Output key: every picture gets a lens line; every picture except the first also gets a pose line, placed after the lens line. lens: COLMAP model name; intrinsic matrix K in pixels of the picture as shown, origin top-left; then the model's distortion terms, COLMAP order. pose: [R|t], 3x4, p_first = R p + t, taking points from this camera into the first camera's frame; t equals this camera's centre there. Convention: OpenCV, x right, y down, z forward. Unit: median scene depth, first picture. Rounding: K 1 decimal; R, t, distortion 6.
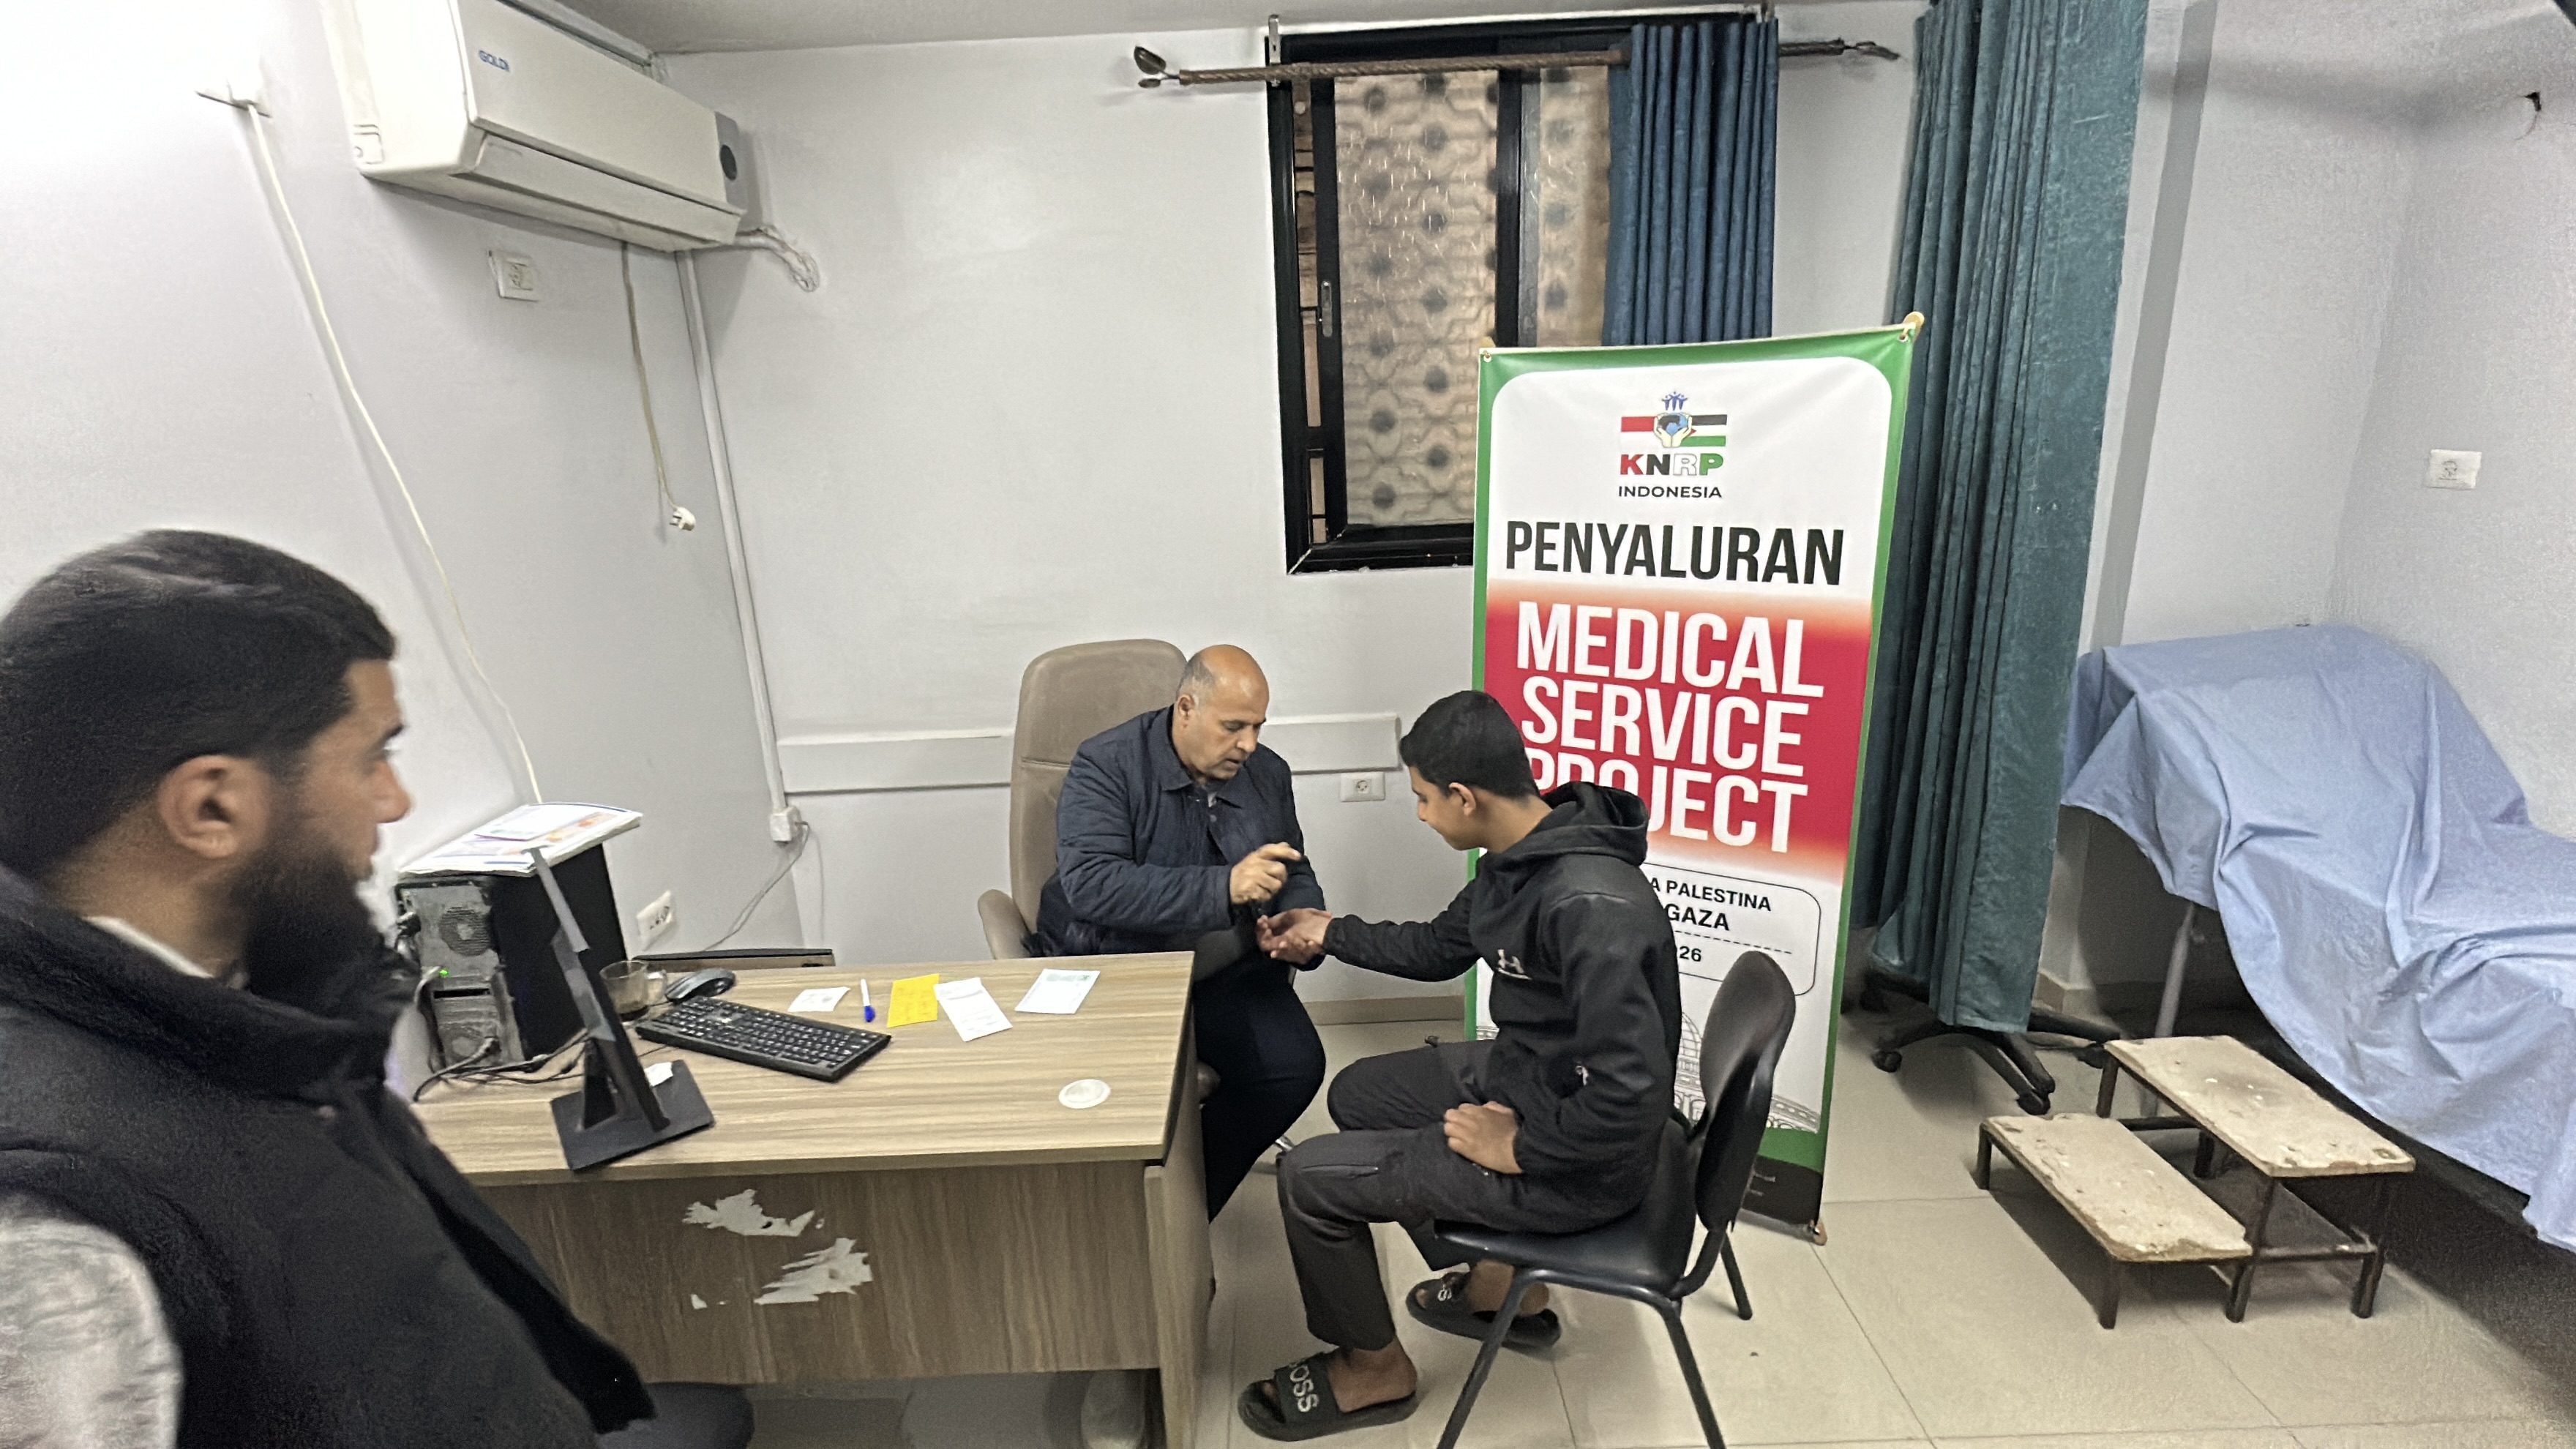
lens RADIAL K [[1180.2, 0, 1286.5], [0, 1180.2, 727.0], [0, 0, 1]] dist [-0.003935, 0.000190]
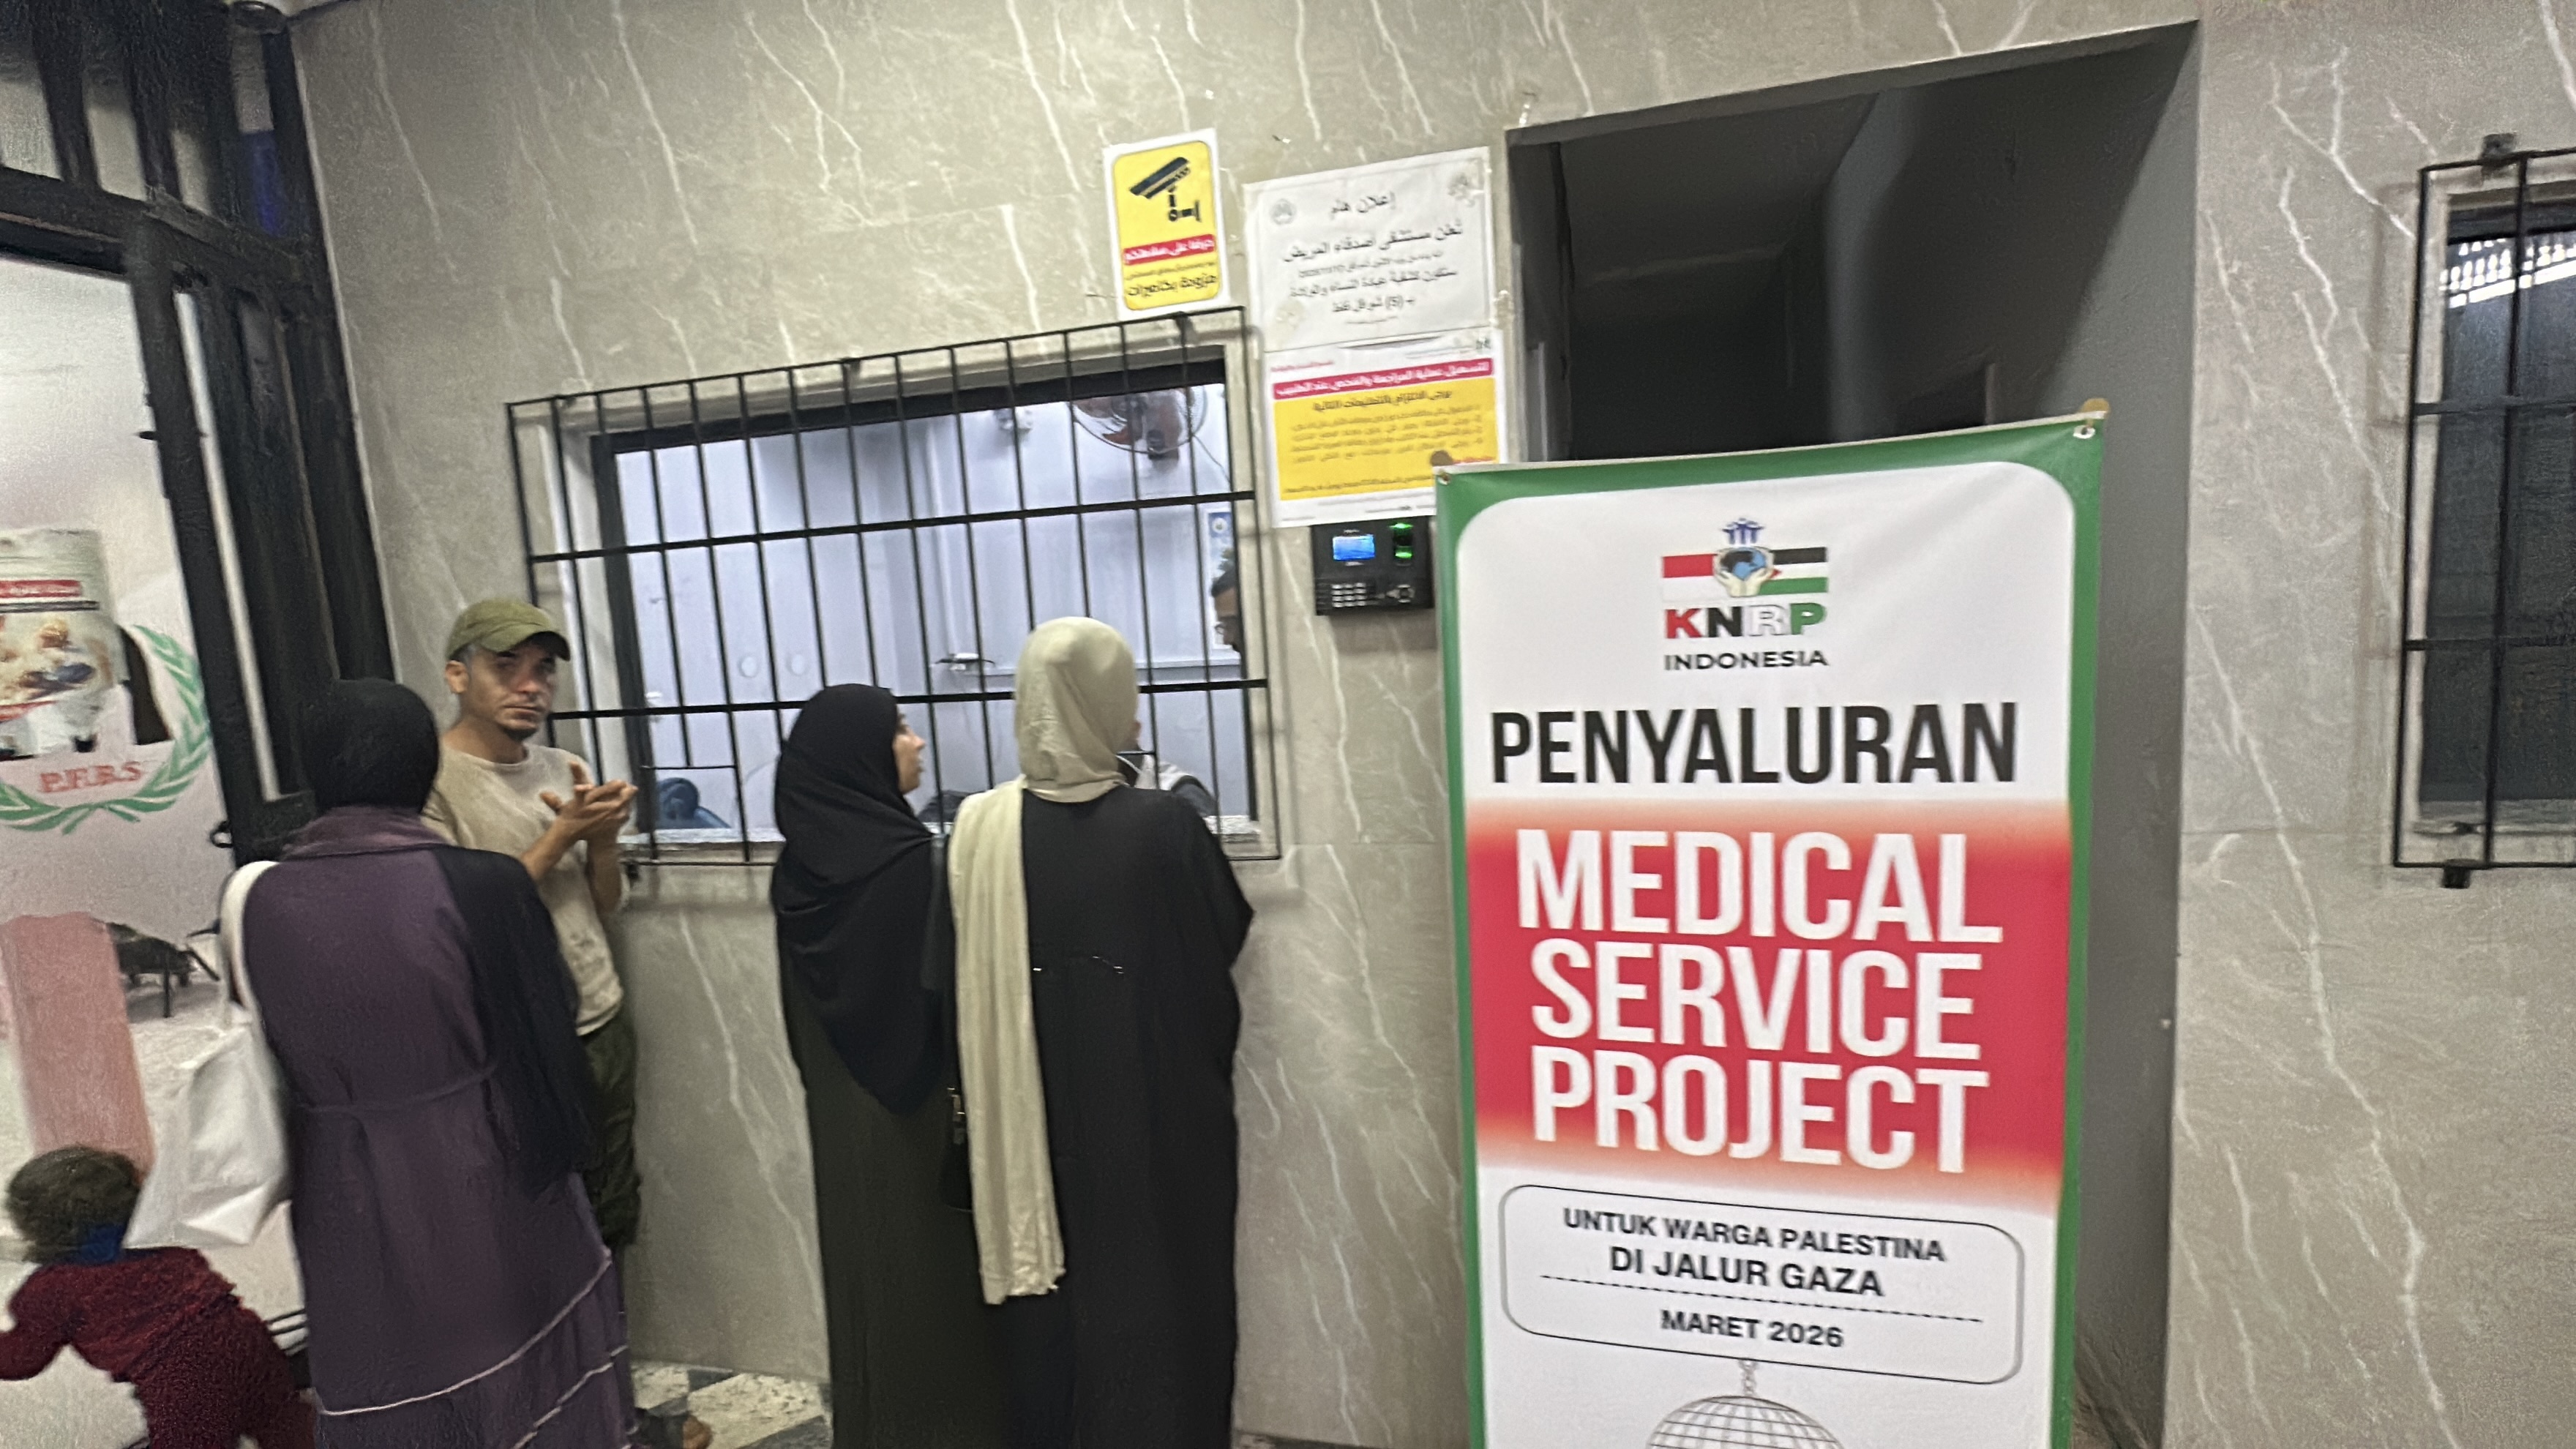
lens RADIAL K [[1180.2, 0, 1291.2], [0, 1180.2, 727.6], [0, 0, 1]] dist [-0.003935, 0.000190]
pose [[0.954835, -0.059317, 0.291154, -0.125461], [0.101294, 0.986156, -0.131284, -0.094921], [-0.279336, 0.154846, 0.947625, 0.418788]]
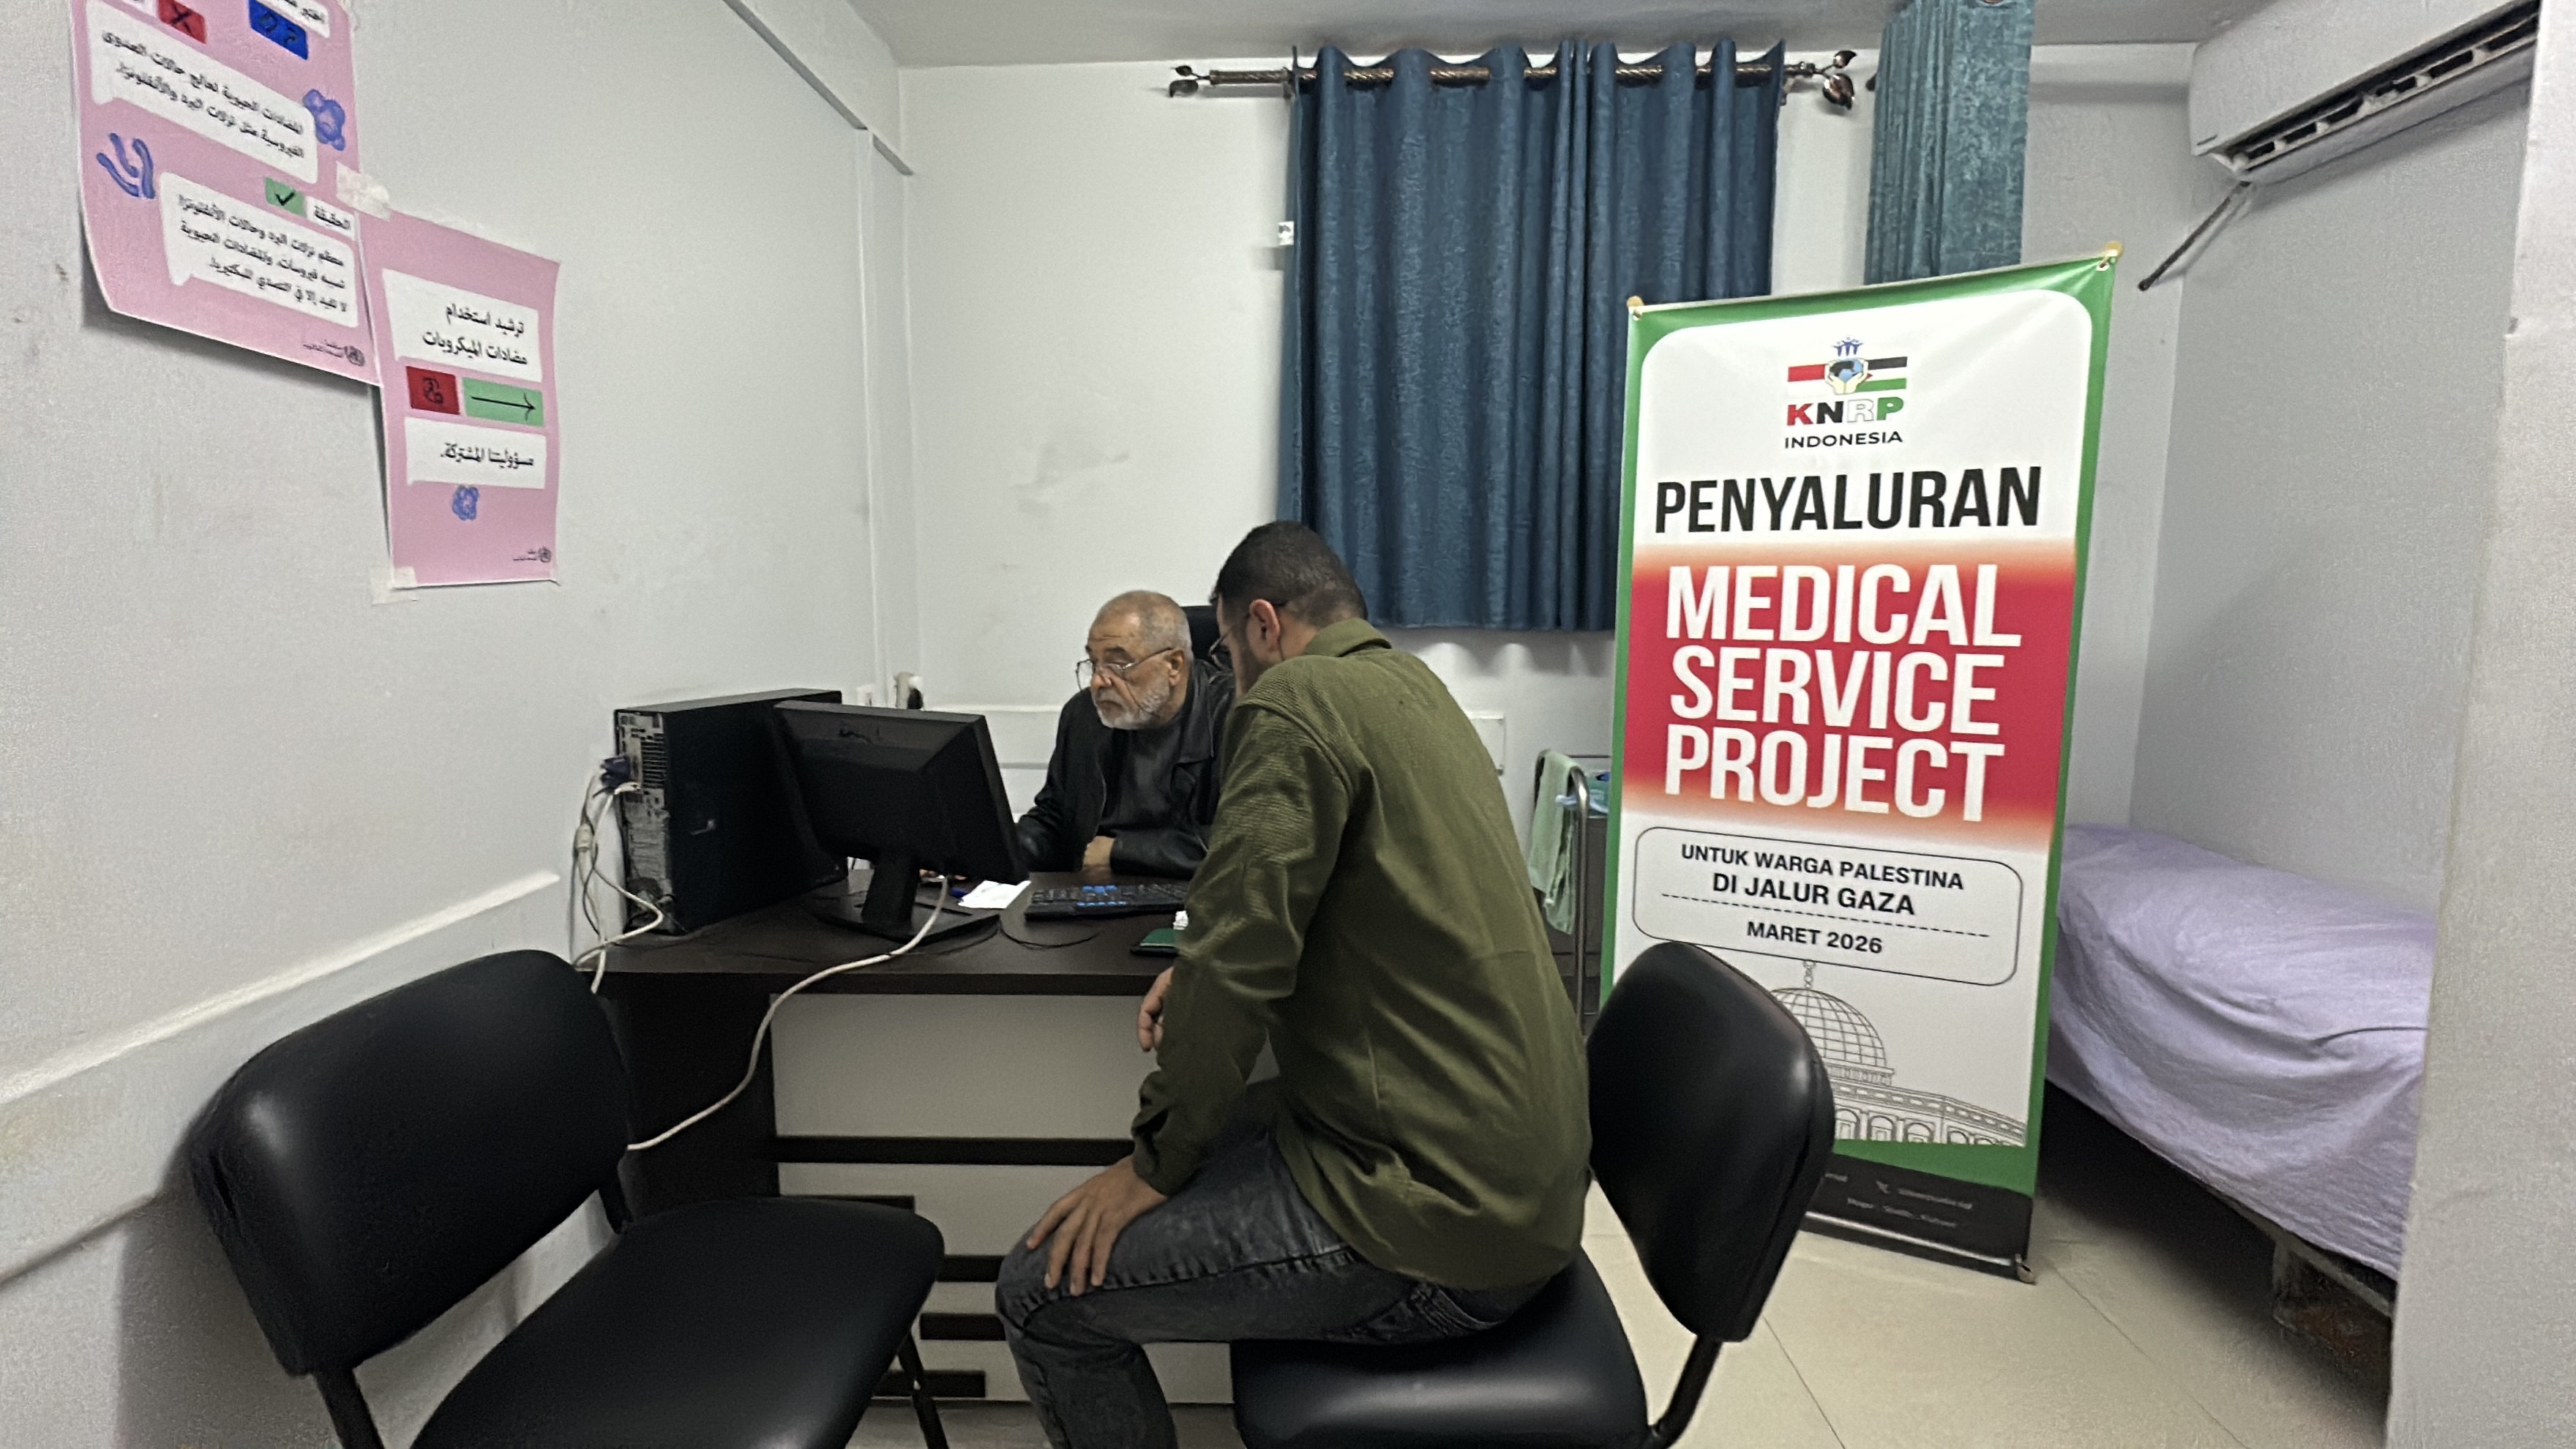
lens RADIAL K [[1180.2, 0, 1295.4], [0, 1180.2, 723.1], [0, 0, 1]] dist [-0.003935, 0.000190]
pose [[0.997389, 0.031197, 0.065137, -0.171074], [-0.021168, 0.988560, -0.149337, 0.176904], [-0.069051, 0.147568, 0.986639, 0.113451]]
